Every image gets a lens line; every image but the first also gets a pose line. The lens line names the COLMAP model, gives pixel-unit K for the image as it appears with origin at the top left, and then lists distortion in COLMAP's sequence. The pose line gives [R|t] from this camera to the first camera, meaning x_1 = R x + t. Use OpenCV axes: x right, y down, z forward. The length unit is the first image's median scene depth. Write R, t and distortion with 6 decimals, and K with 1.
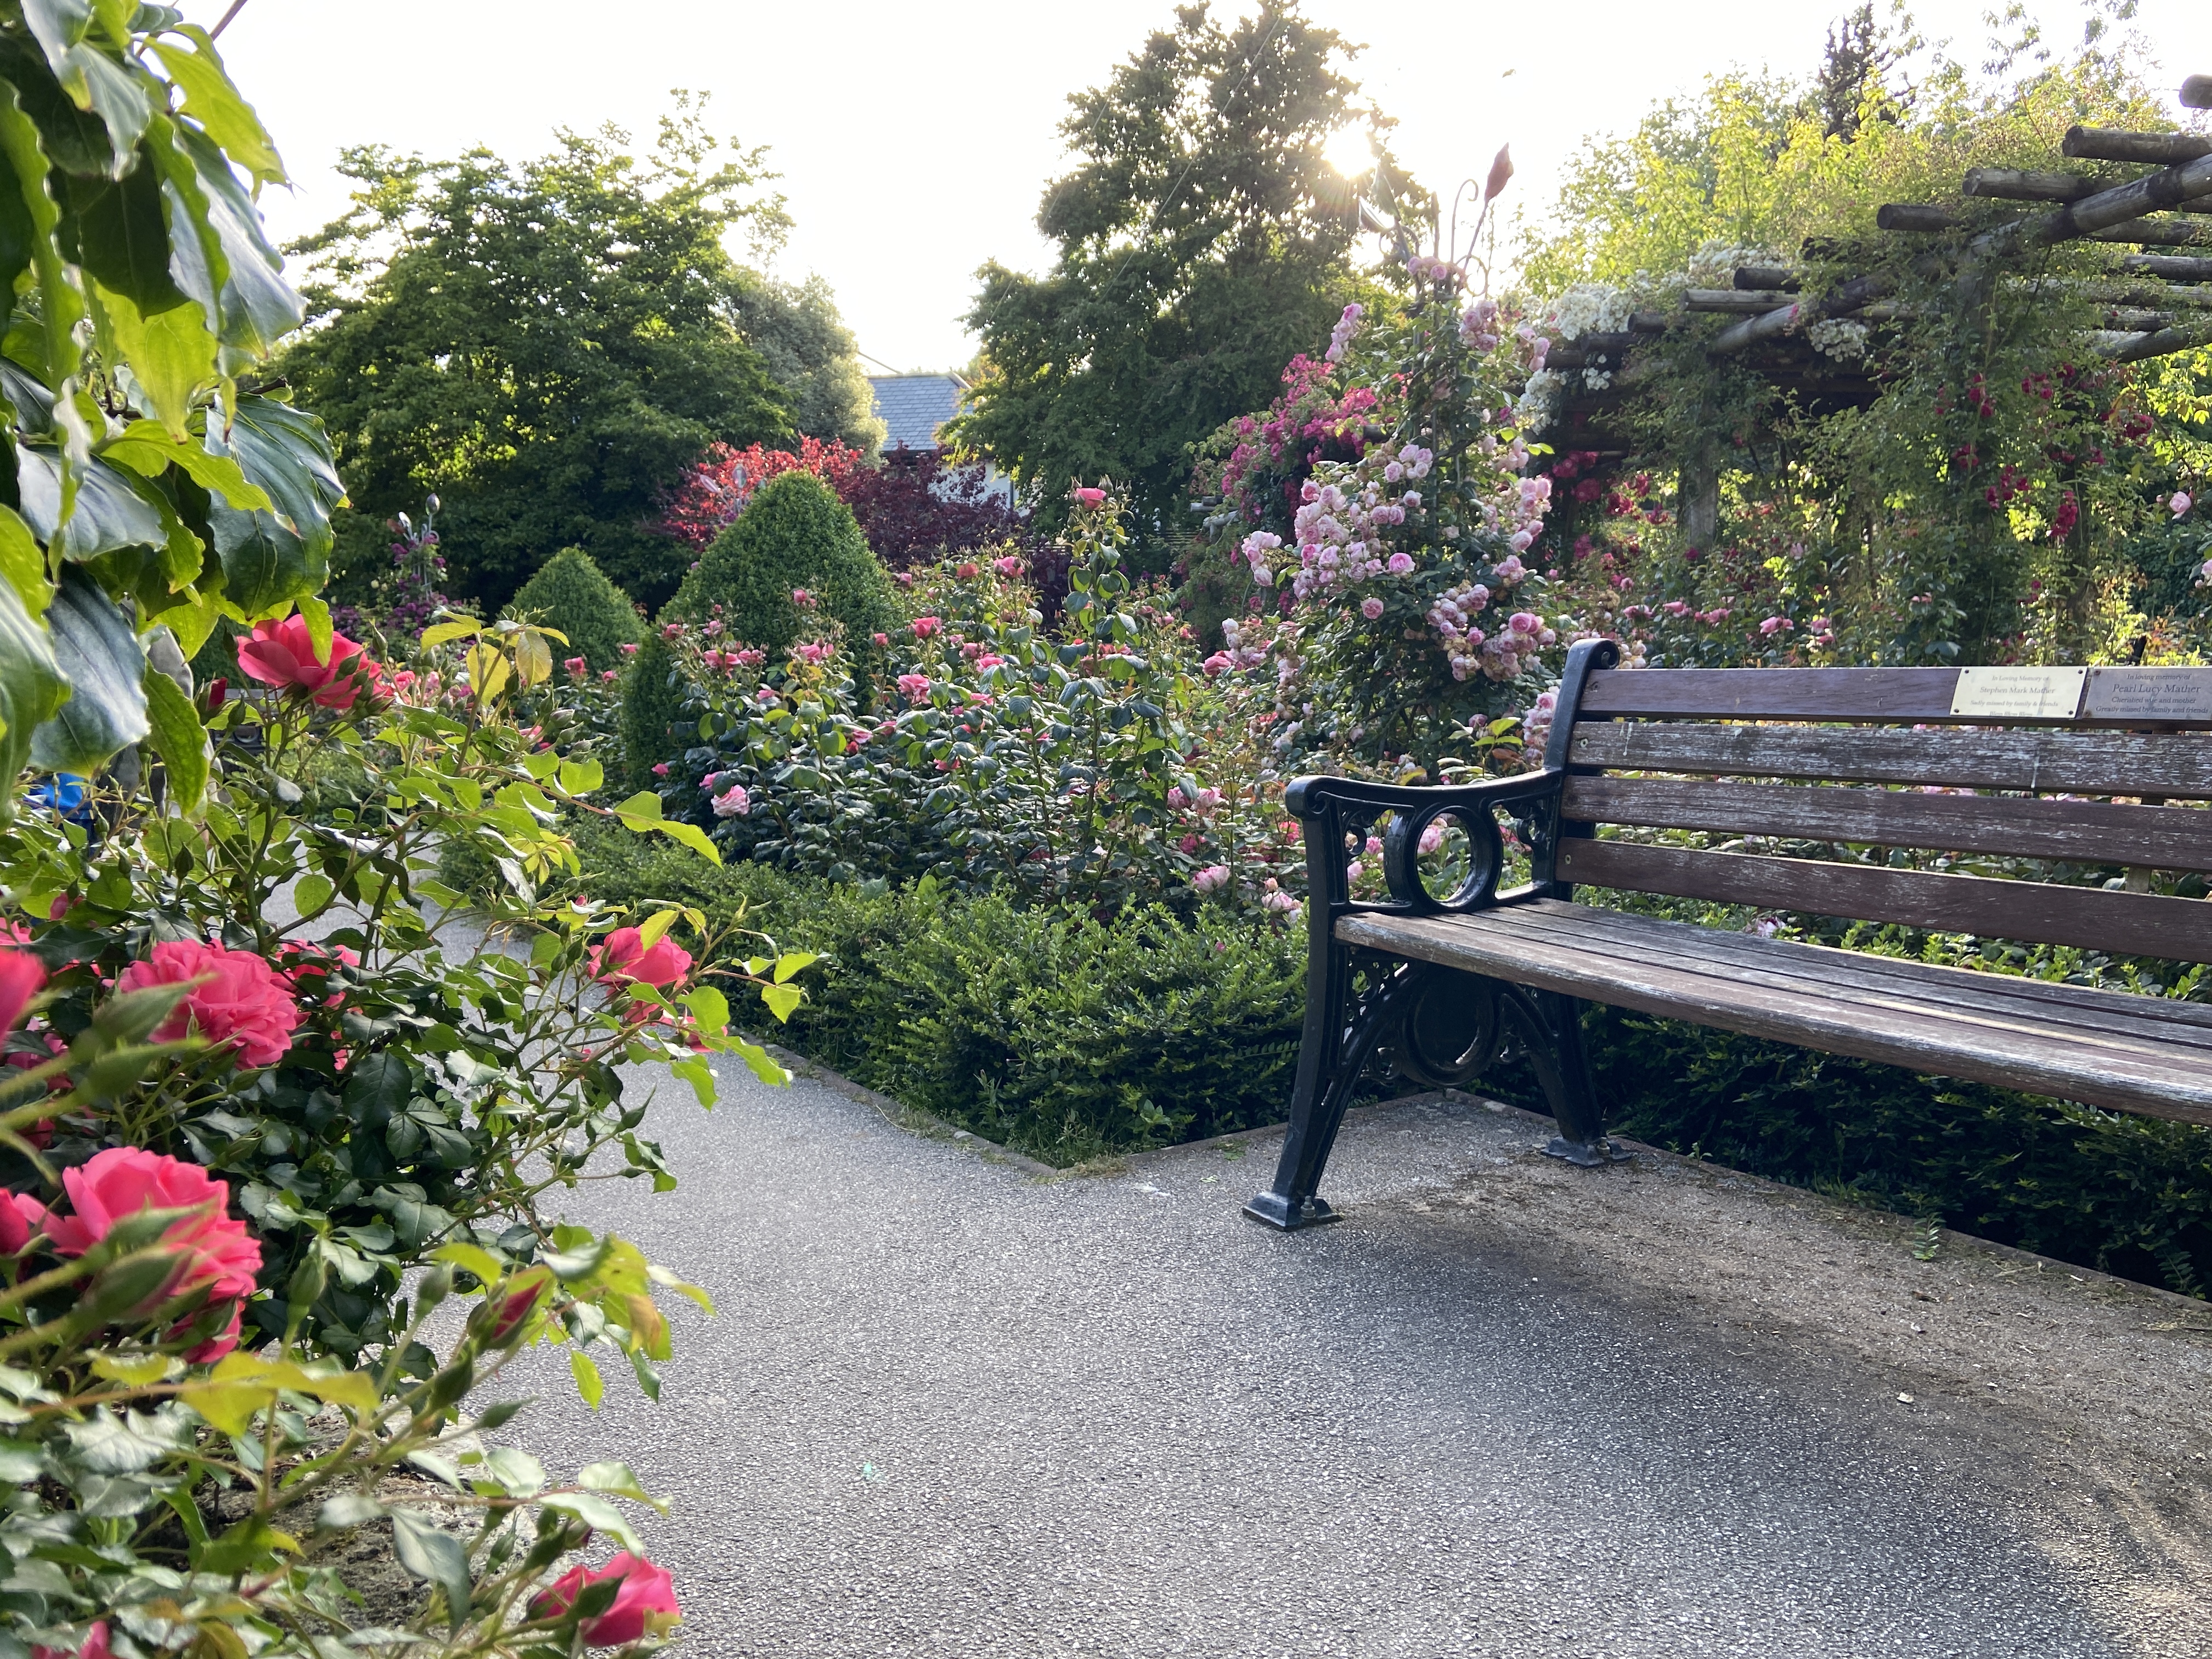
lens RADIAL K [[1651.5, 0, 1097.7], [0, 1651.5, 826.1], [0, 0, 1]] dist [0.142373, -0.142888]
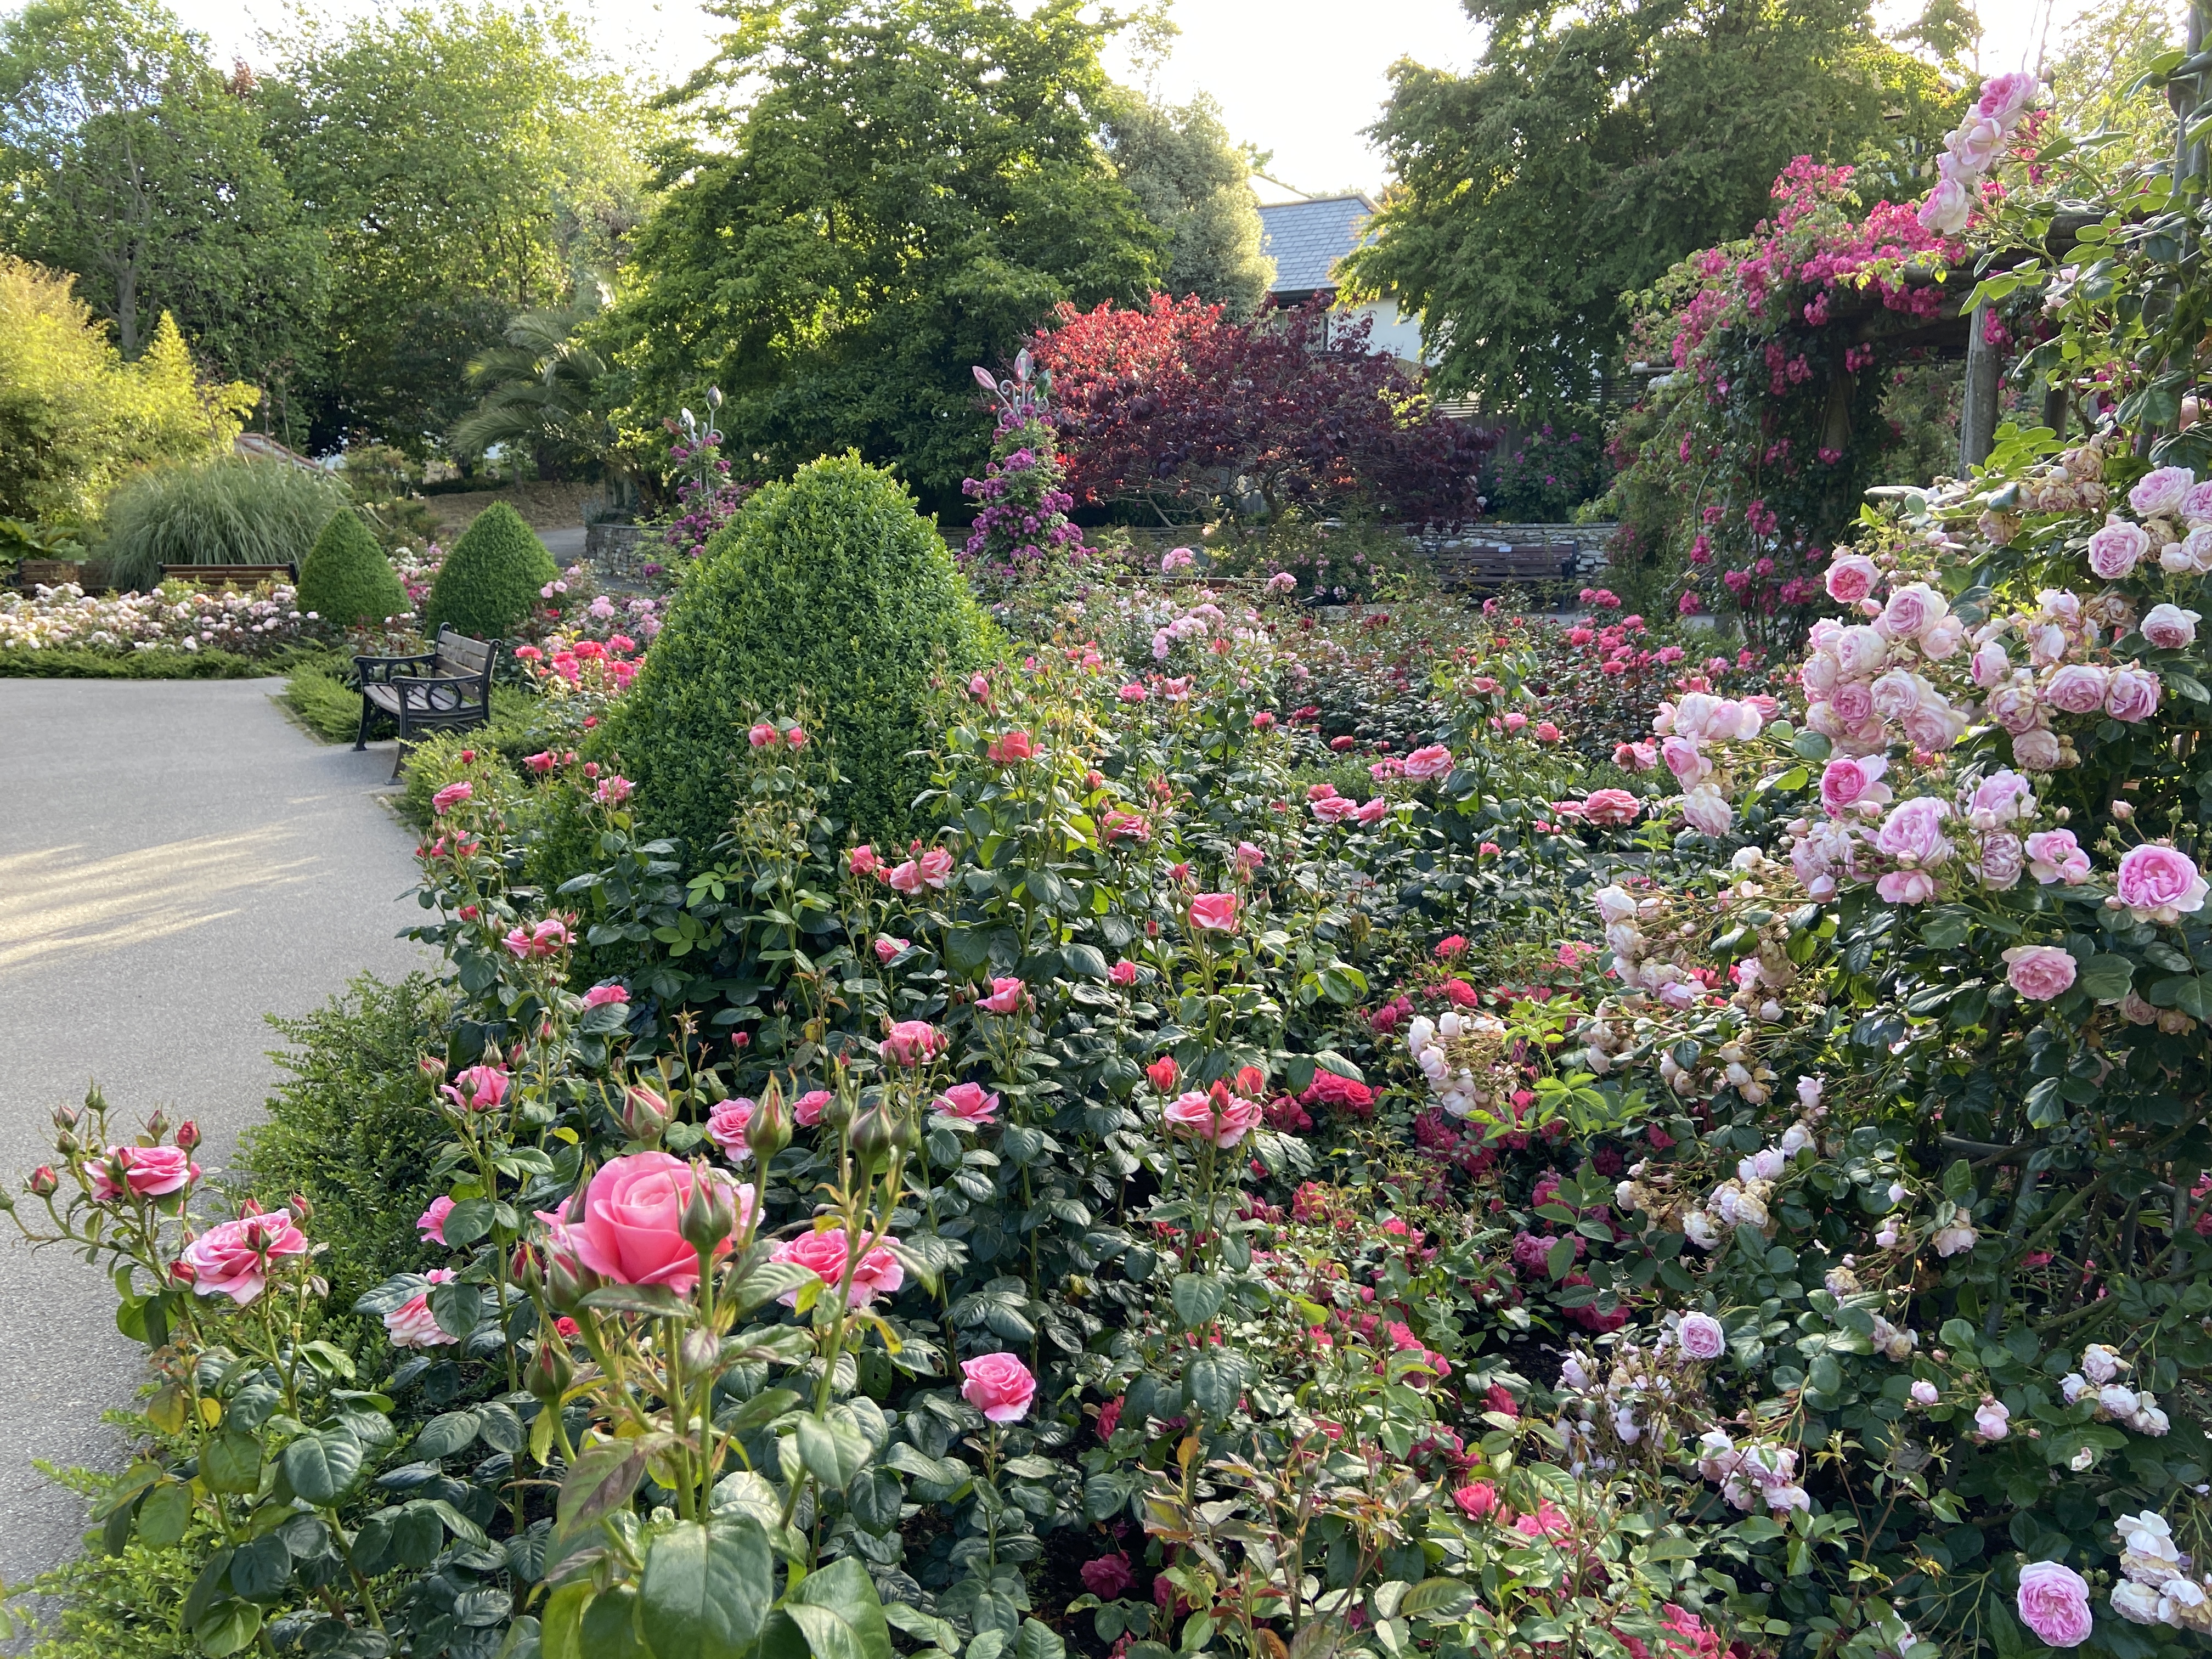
lens RADIAL K [[1651.5, 0, 1097.7], [0, 1651.5, 826.1], [0, 0, 1]] dist [0.142373, -0.142888]
pose [[0.968976, 0.044974, -0.243030, 0.011149], [-0.021436, 0.994892, 0.098646, -0.036121], [0.246225, -0.090376, 0.964990, 0.114432]]
